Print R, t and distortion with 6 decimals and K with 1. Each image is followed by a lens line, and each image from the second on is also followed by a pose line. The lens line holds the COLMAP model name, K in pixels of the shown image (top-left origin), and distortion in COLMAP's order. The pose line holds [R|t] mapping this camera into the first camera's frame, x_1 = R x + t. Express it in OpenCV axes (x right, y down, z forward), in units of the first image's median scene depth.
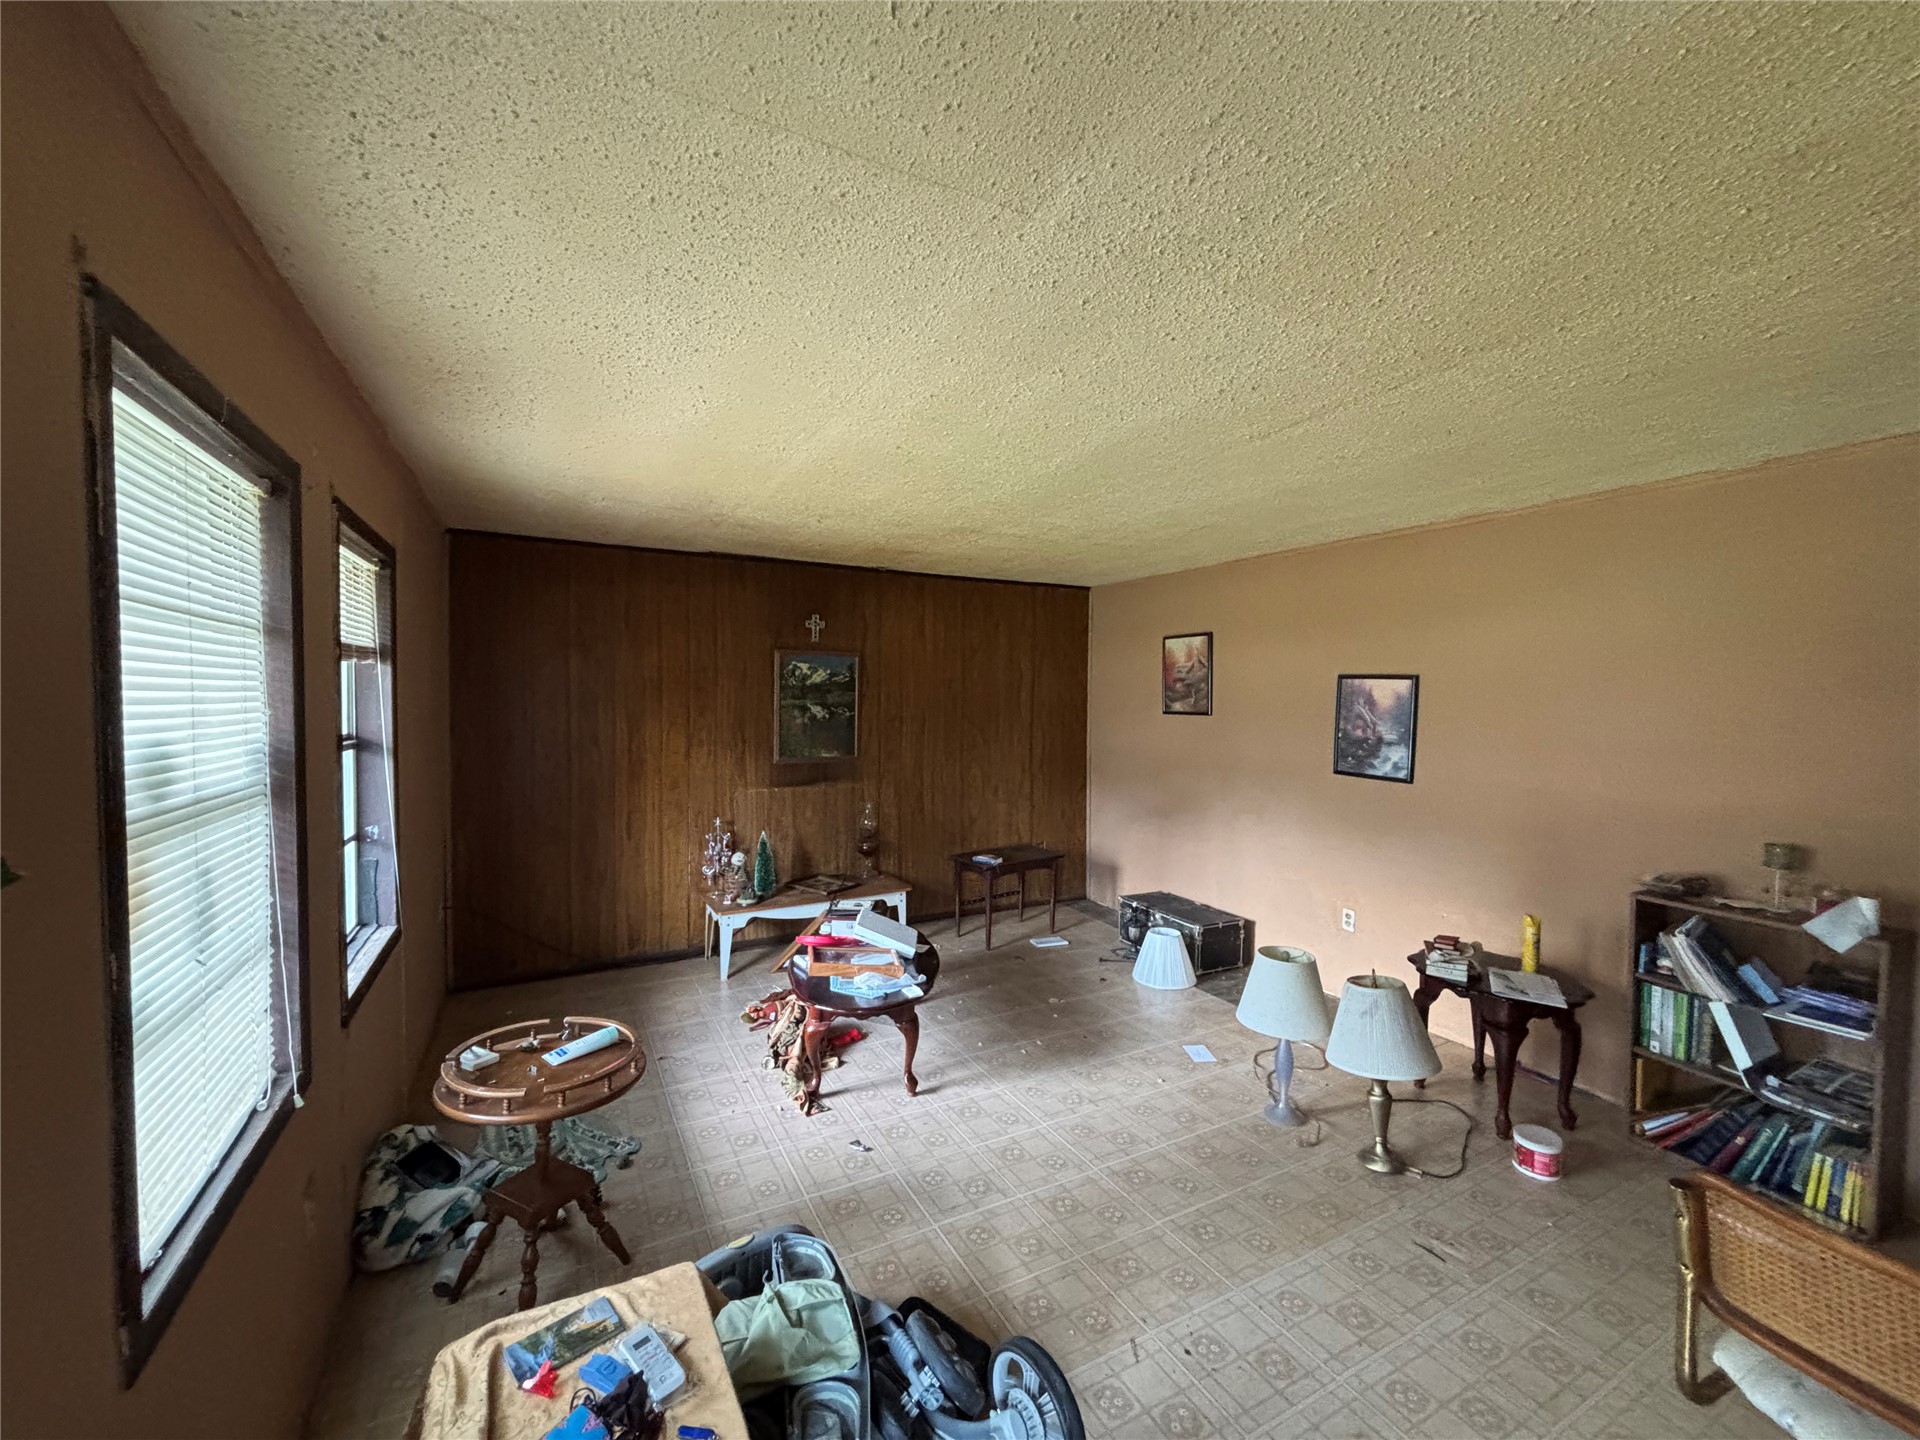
lens RADIAL K [[776.3, 0, 959.6], [0, 776.3, 721.9], [0, 0, 1]] dist [0.002717, -0.001429]
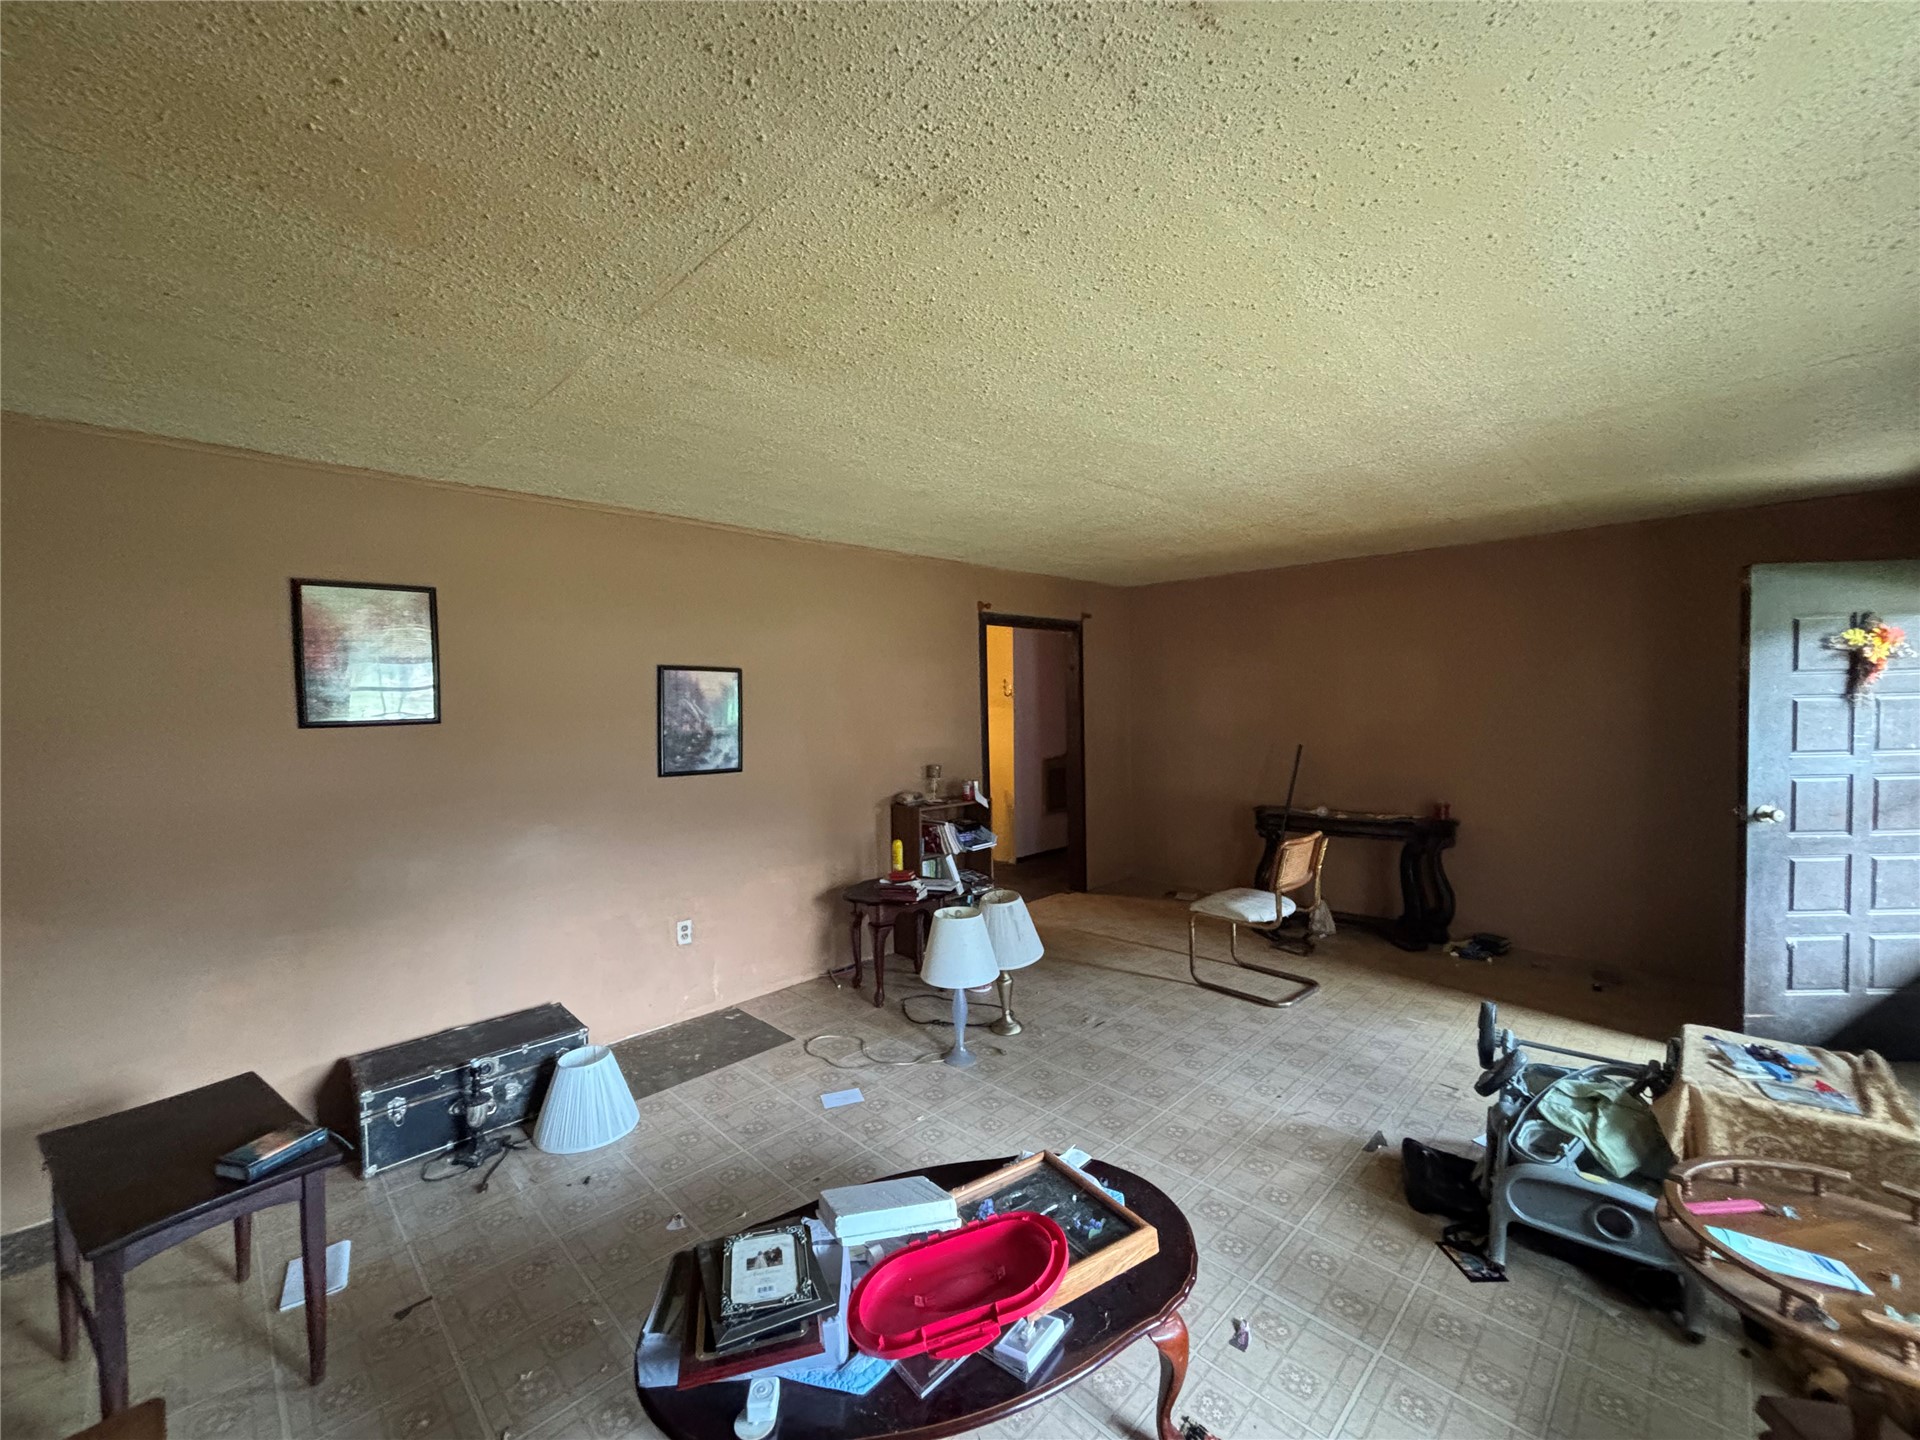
lens RADIAL K [[776.3, 0, 960.4], [0, 776.3, 717.5], [0, 0, 1]] dist [0.002717, -0.001429]
pose [[-0.273729, -0.032877, 0.961245, -0.484069], [0.051851, 0.997458, 0.048881, -0.027974], [-0.960408, 0.063221, -0.271329, 0.959920]]
